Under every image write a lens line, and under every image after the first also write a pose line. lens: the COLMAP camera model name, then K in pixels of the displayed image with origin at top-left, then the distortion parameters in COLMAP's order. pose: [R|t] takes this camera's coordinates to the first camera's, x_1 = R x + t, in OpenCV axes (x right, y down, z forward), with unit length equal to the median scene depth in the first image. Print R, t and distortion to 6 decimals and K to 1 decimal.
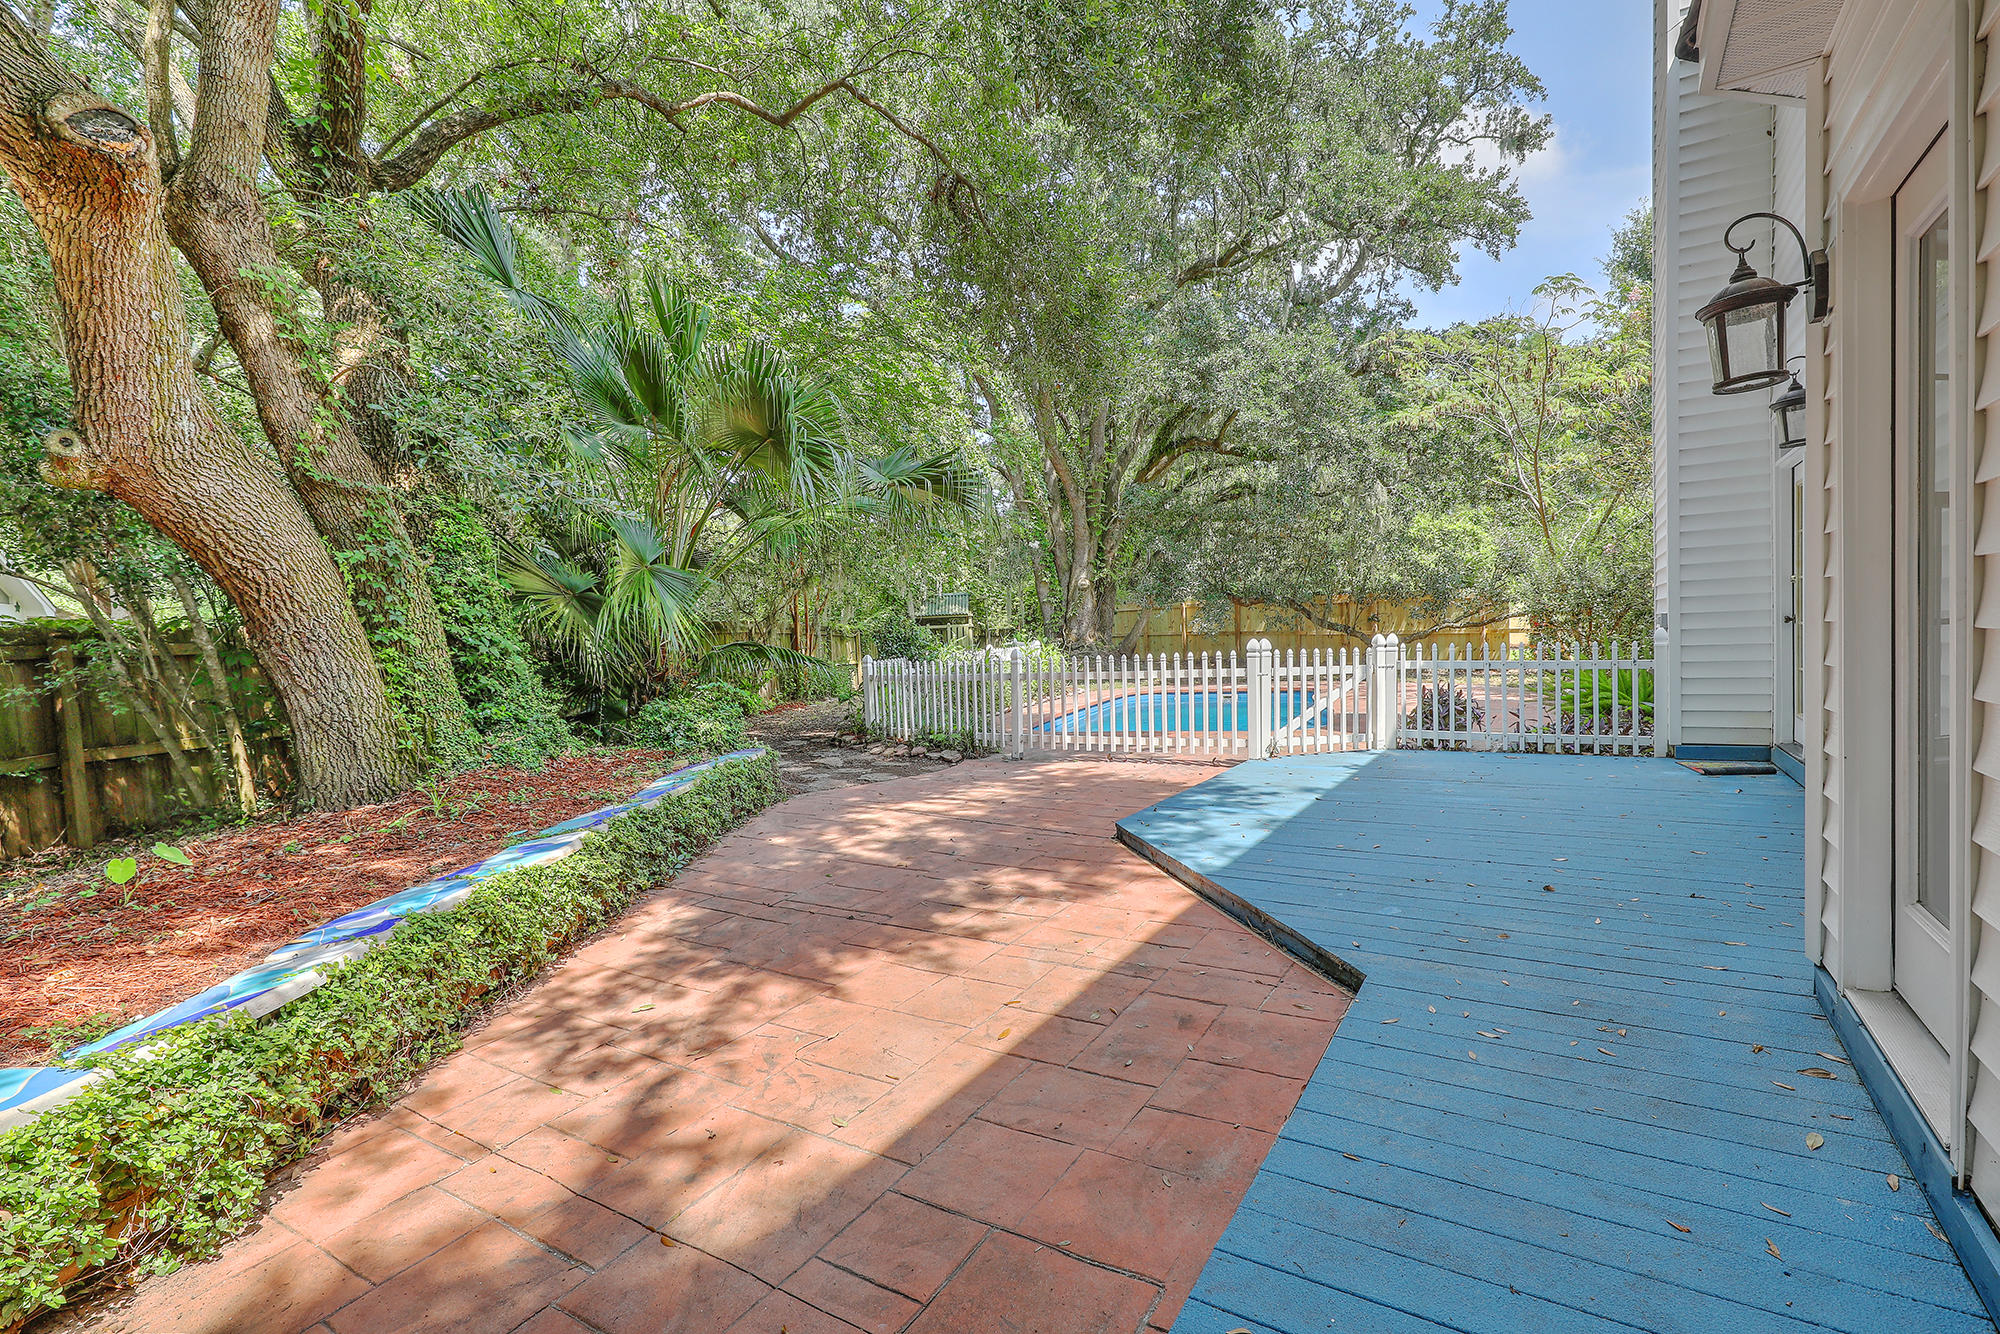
lens RADIAL K [[902.4, 0, 984.3], [0, 902.4, 651.1], [0, 0, 1]] dist [0.000105, -0.000250]
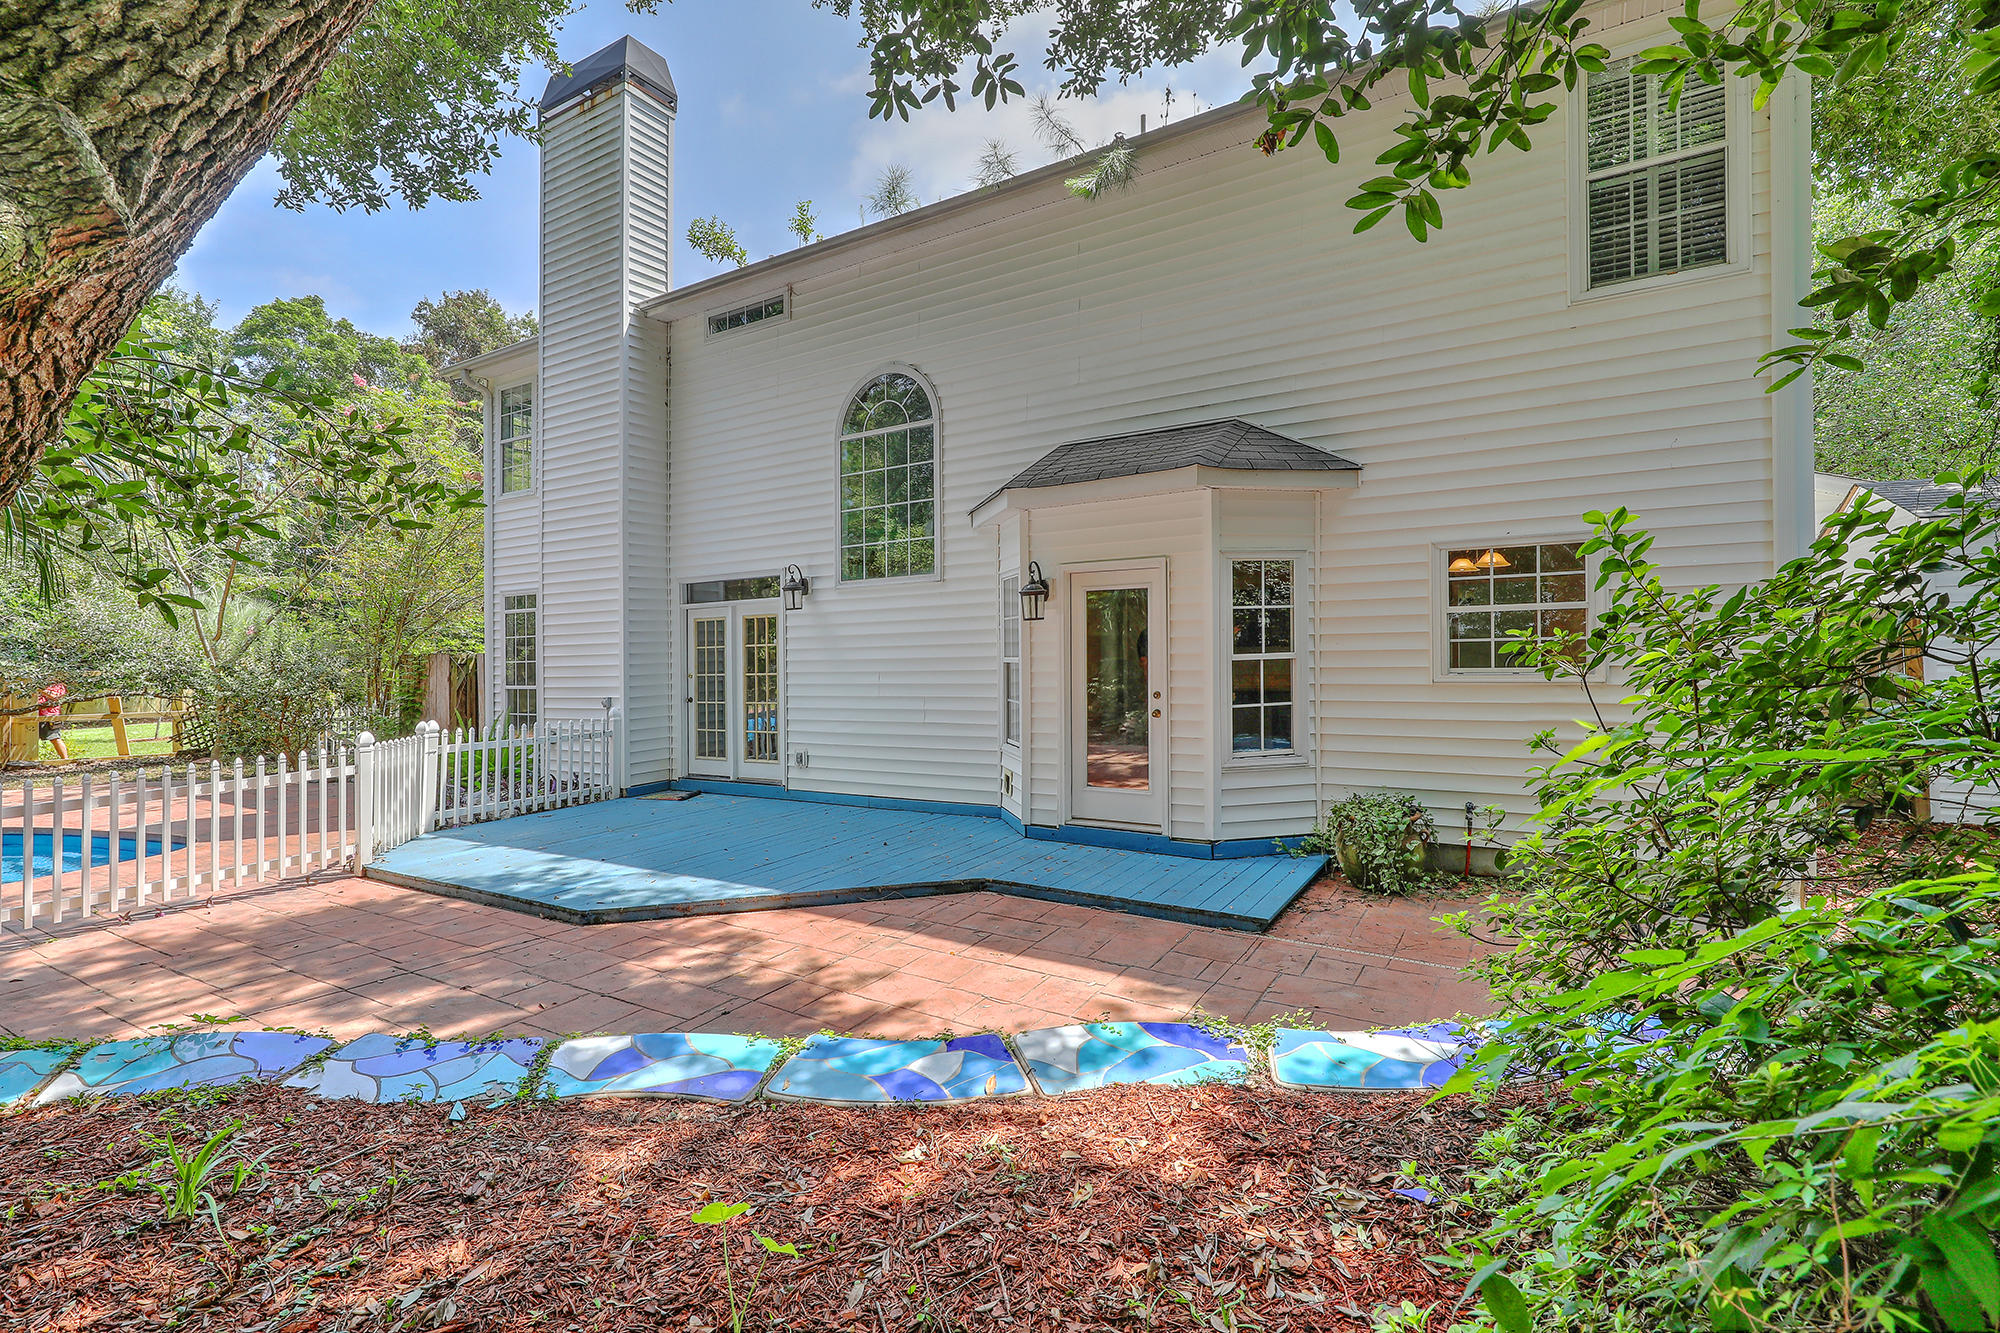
lens RADIAL K [[902.4, 0, 992.3], [0, 902.4, 674.2], [0, 0, 1]] dist [0.000105, -0.000250]
pose [[-0.076237, 0.029338, 0.996658, -1.085644], [0.032348, 0.999114, -0.026936, -0.045906], [-0.996565, 0.030186, -0.077118, 0.701435]]
